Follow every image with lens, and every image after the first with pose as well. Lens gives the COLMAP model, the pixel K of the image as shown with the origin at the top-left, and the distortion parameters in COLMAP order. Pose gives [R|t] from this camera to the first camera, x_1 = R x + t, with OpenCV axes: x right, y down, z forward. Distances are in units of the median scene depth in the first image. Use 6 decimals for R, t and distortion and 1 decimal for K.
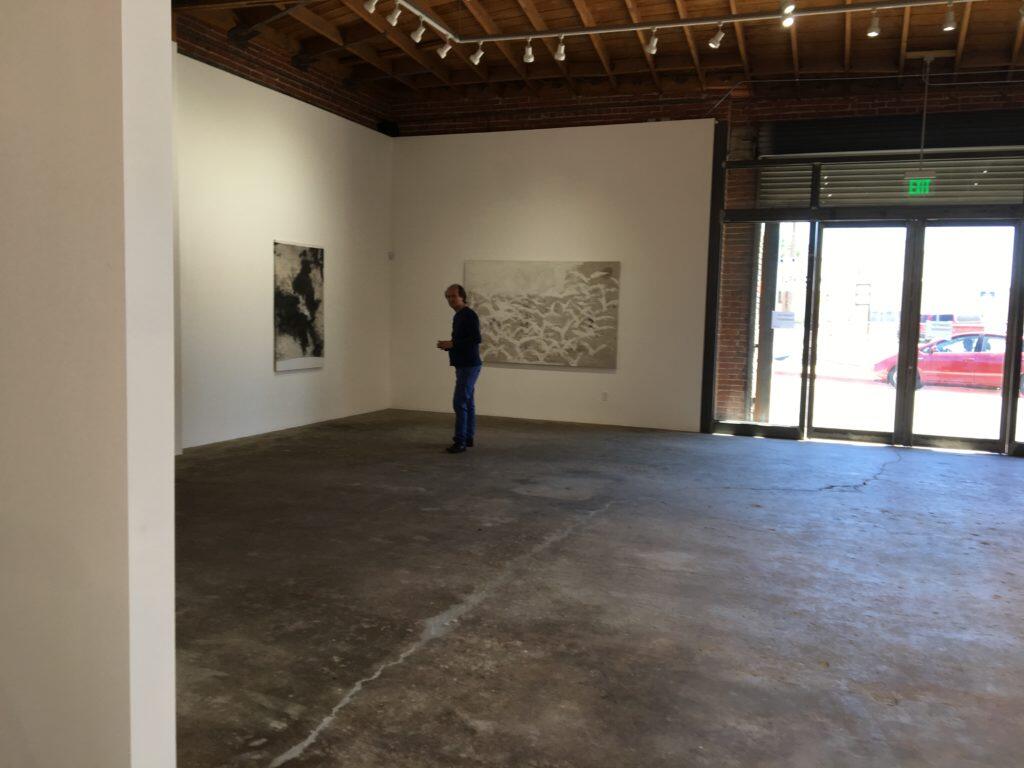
lens RADIAL K [[871.2, 0, 512.0], [0, 871.2, 384.0], [0, 0, 1]] dist [0.103361, -0.118923]
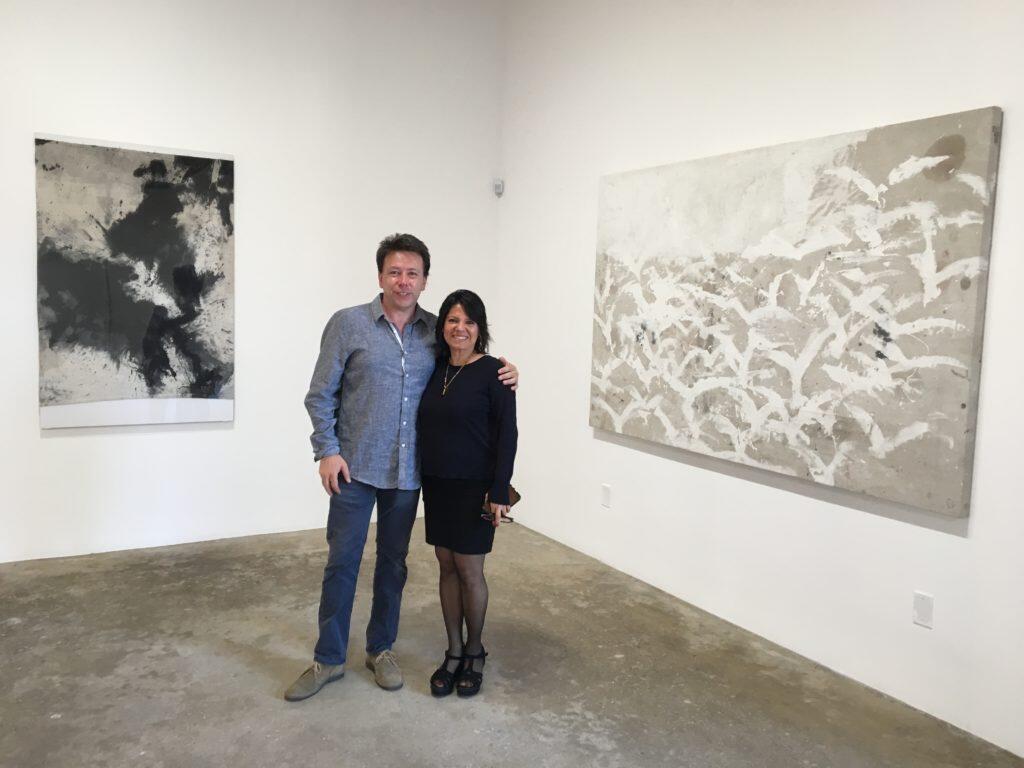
lens RADIAL K [[871.2, 0, 512.0], [0, 871.2, 384.0], [0, 0, 1]] dist [0.103361, -0.118923]
pose [[0.774760, 0.060638, -0.629340, 0.177990], [-0.068560, 0.997578, 0.011717, -0.051509], [0.628527, 0.034070, 0.777042, 0.696948]]
